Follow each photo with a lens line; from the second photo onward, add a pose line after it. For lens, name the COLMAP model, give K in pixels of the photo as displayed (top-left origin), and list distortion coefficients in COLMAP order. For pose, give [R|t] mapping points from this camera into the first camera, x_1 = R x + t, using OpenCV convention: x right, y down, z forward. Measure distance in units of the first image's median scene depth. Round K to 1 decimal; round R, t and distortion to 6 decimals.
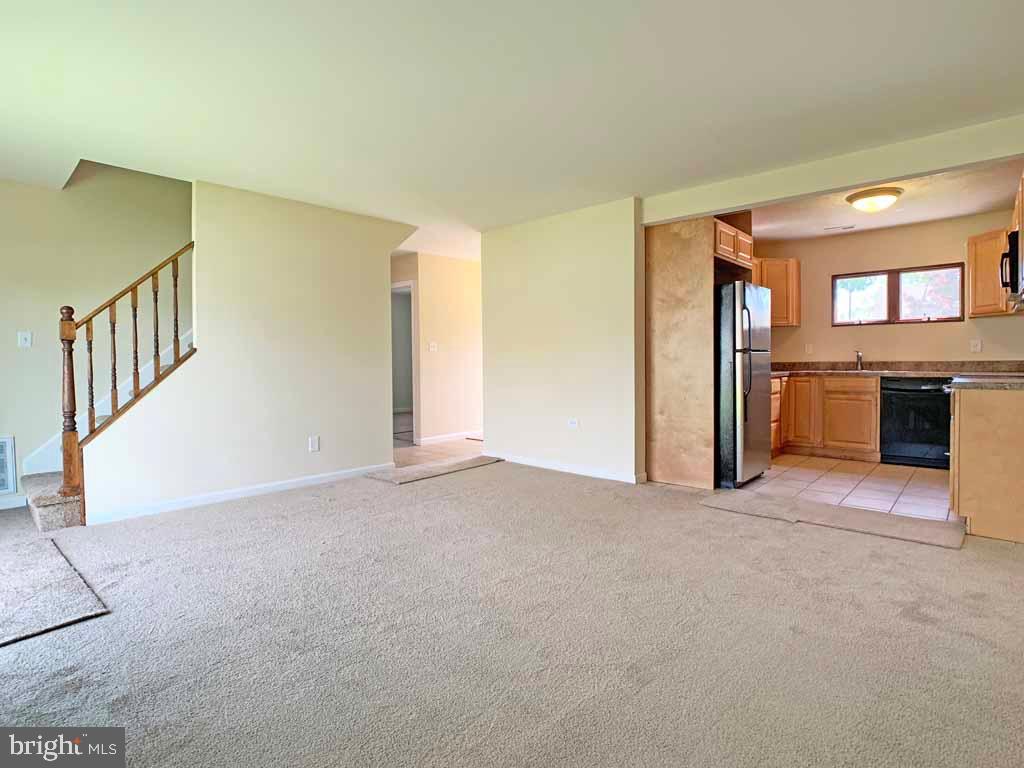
lens RADIAL K [[534.9, 0, 506.9], [0, 534.9, 374.1], [0, 0, 1]] dist [-0.059028, 0.027853]
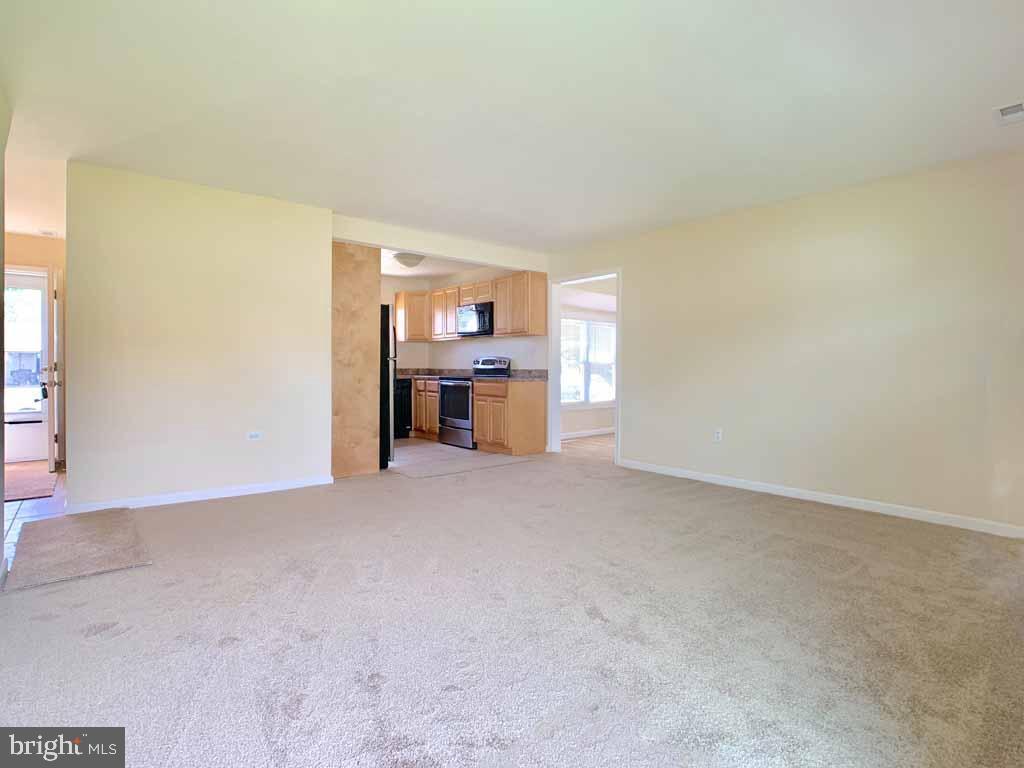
lens RADIAL K [[534.9, 0, 506.9], [0, 534.9, 374.1], [0, 0, 1]] dist [-0.059028, 0.027853]
pose [[0.251980, 0.003199, 0.967727, -0.783945], [0.005648, 0.999973, -0.004776, -0.000710], [-0.967716, 0.006669, 0.251955, 0.440217]]
